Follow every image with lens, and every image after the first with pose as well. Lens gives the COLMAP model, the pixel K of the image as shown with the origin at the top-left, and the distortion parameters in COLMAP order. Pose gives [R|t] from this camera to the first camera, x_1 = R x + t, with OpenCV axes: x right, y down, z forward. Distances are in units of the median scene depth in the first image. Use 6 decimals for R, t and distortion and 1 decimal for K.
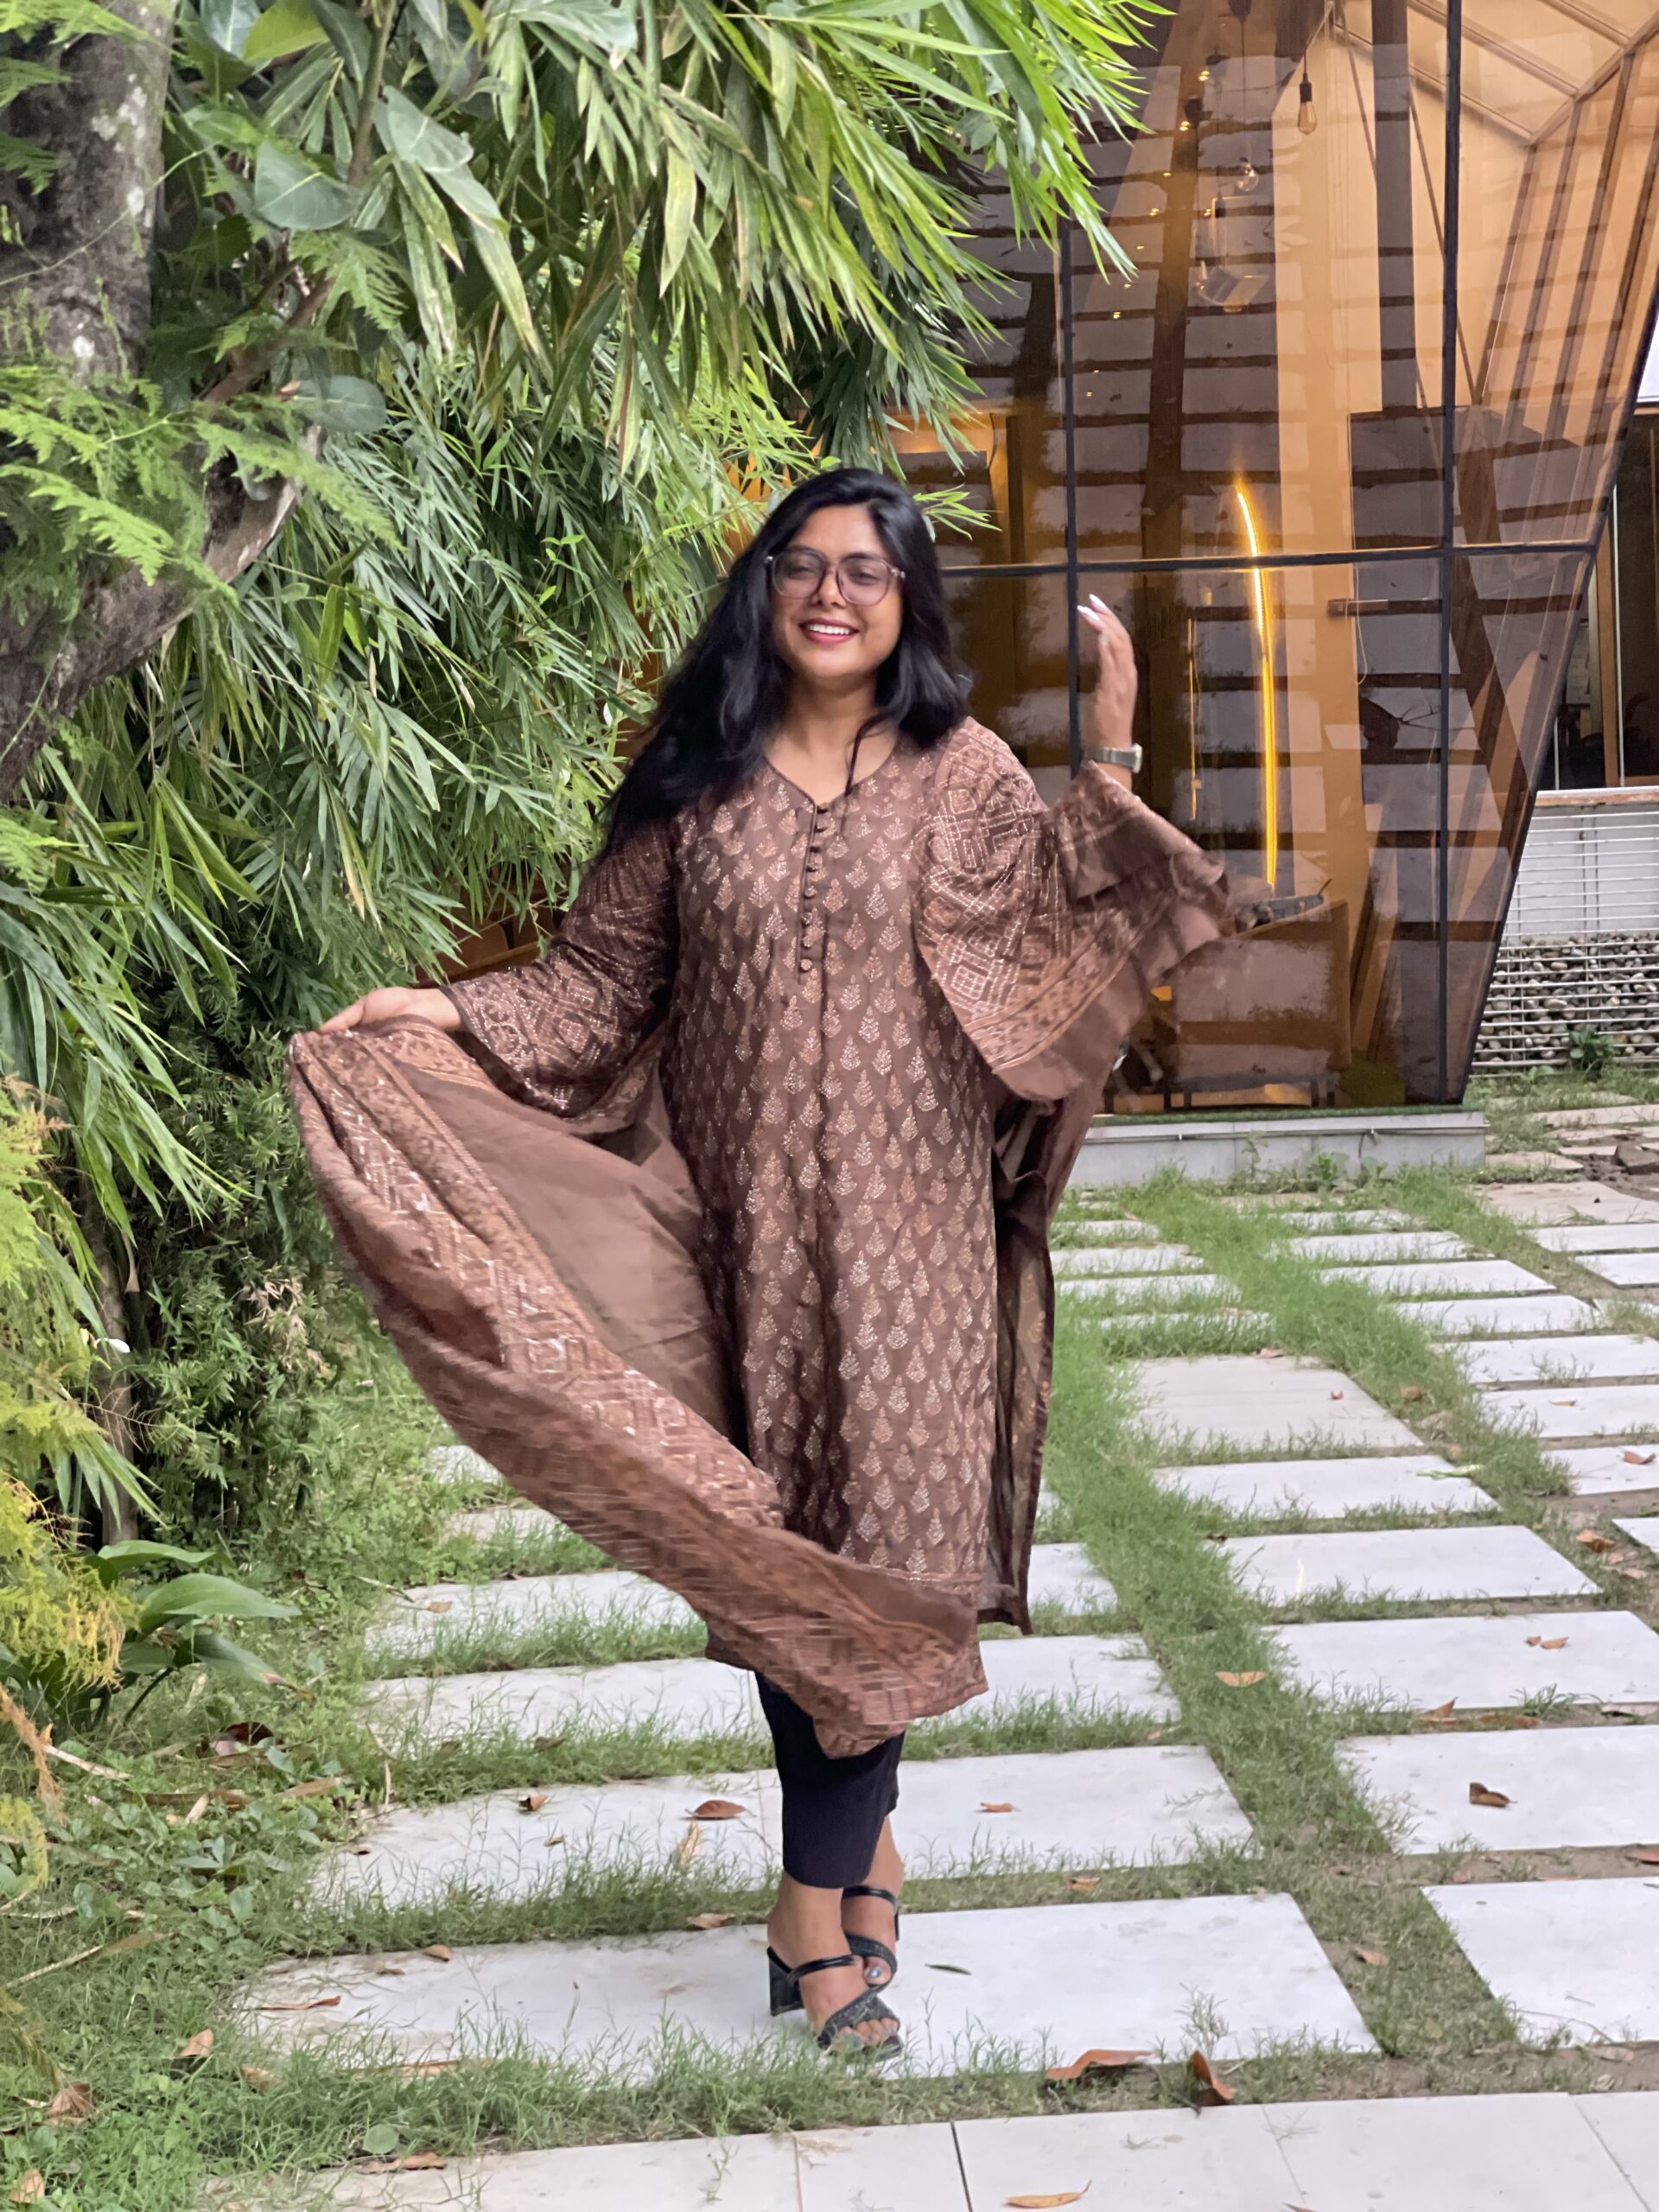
lens RADIAL K [[4186.5, 0, 921.0], [0, 4186.5, 1102.7], [0, 0, 1]] dist [0.221978, -0.572834]
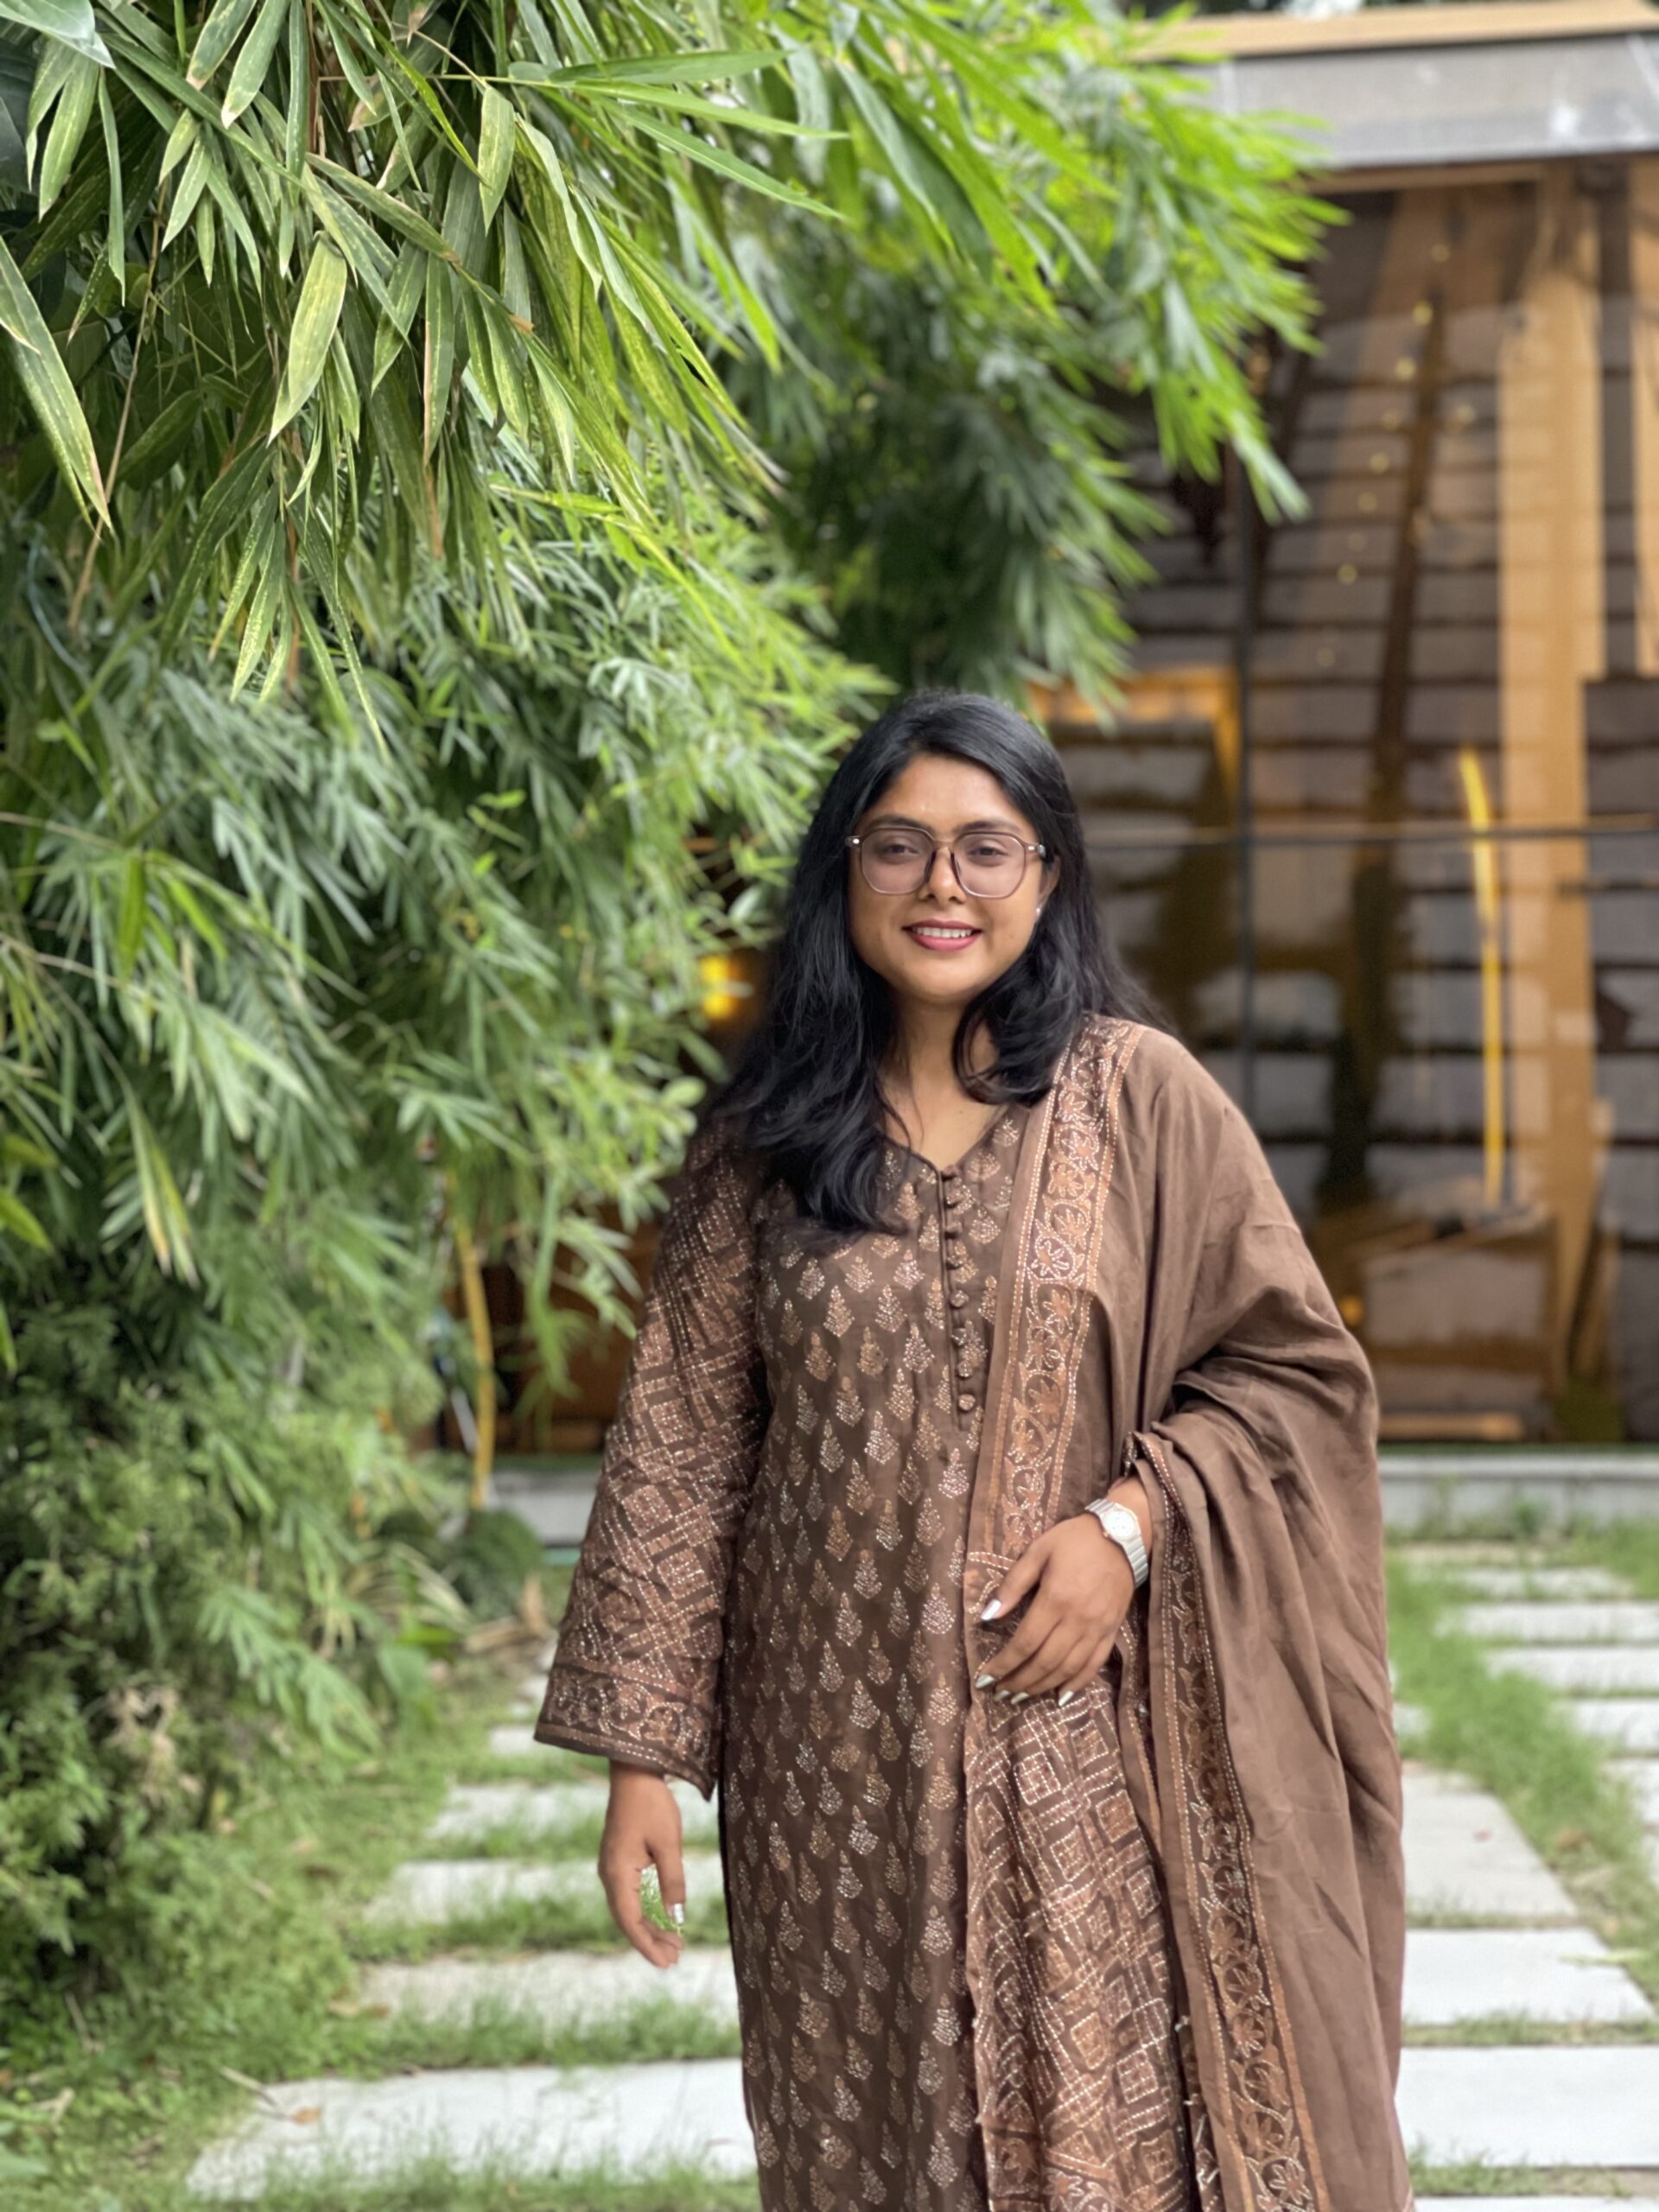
lens RADIAL K [[4186.5, 0, 921.0], [0, 4186.5, 1102.7], [0, 0, 1]] dist [0.221978, -0.572834]
pose [[0.997370, 0.016420, -0.070589, 0.042137], [-0.020839, 0.997838, -0.062336, -0.018706], [0.069413, 0.063643, 0.995556, 0.143035]]
